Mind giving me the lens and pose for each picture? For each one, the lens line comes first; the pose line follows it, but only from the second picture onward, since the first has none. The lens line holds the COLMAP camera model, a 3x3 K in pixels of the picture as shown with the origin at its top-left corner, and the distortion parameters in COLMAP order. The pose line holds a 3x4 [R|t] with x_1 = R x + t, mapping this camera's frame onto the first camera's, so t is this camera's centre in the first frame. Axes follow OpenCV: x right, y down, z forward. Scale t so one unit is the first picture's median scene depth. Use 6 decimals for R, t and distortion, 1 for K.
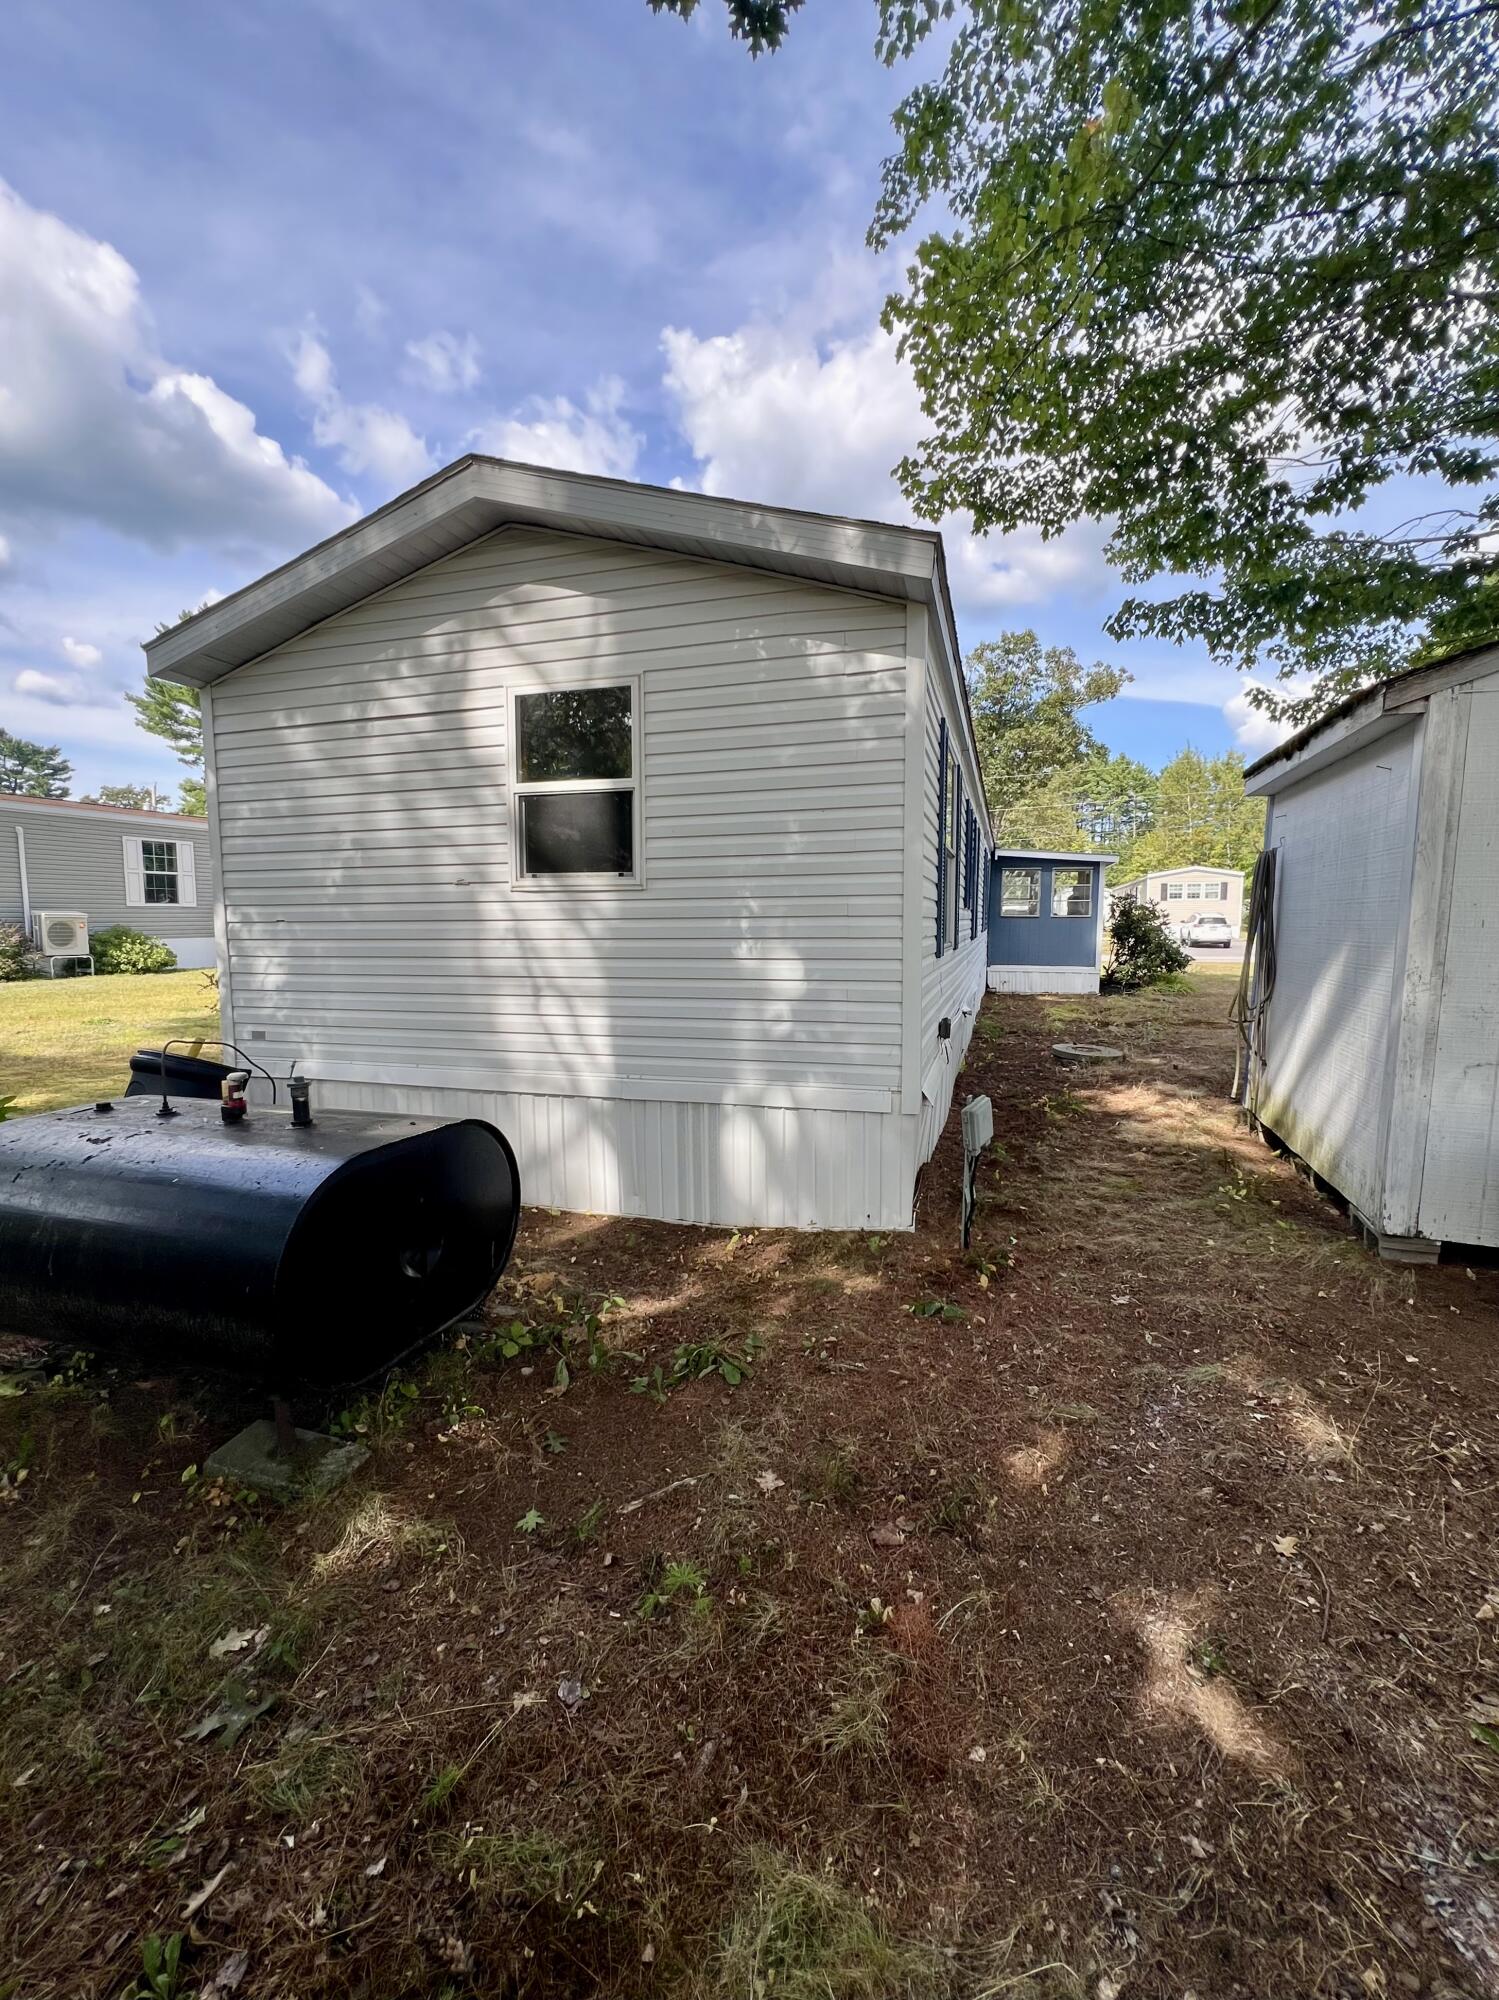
lens RADIAL K [[813.0, 0, 753.8], [0, 813.0, 1006.4], [0, 0, 1]] dist [-0.022077, 0.000002]
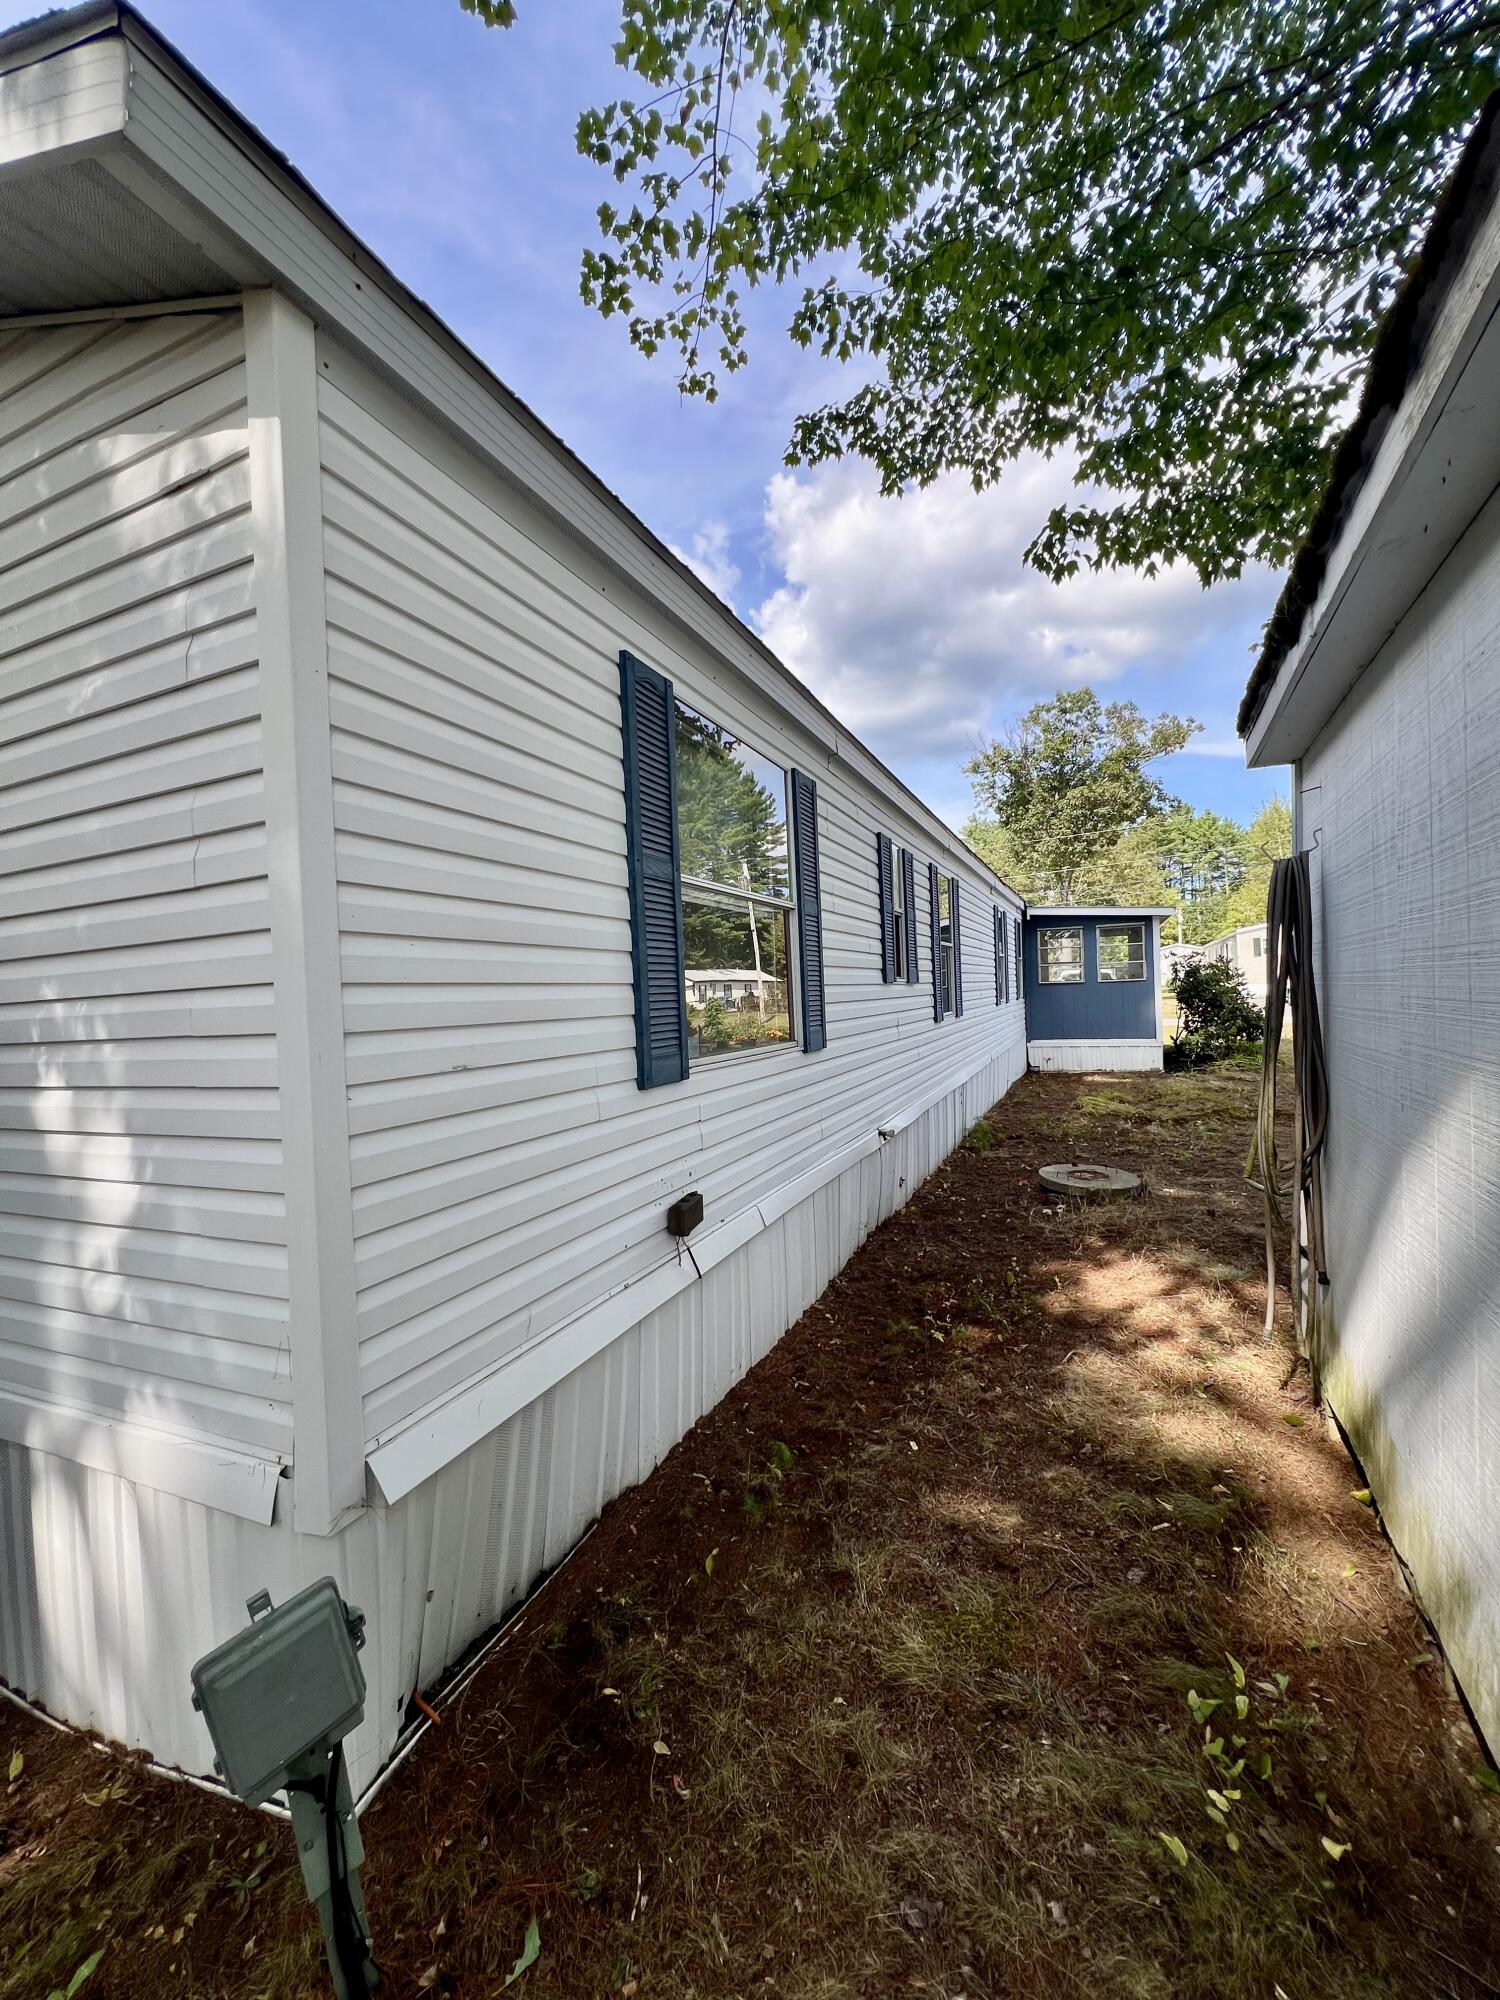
lens RADIAL K [[802.8, 0, 750.0], [0, 802.8, 1000.0], [0, 0, 1]] dist [-0.008082, -0.000181]
pose [[0.993537, -0.039265, -0.106506, 0.092751], [0.028420, 0.994430, -0.101497, -0.016185], [0.109898, 0.097814, 0.989118, 0.125085]]
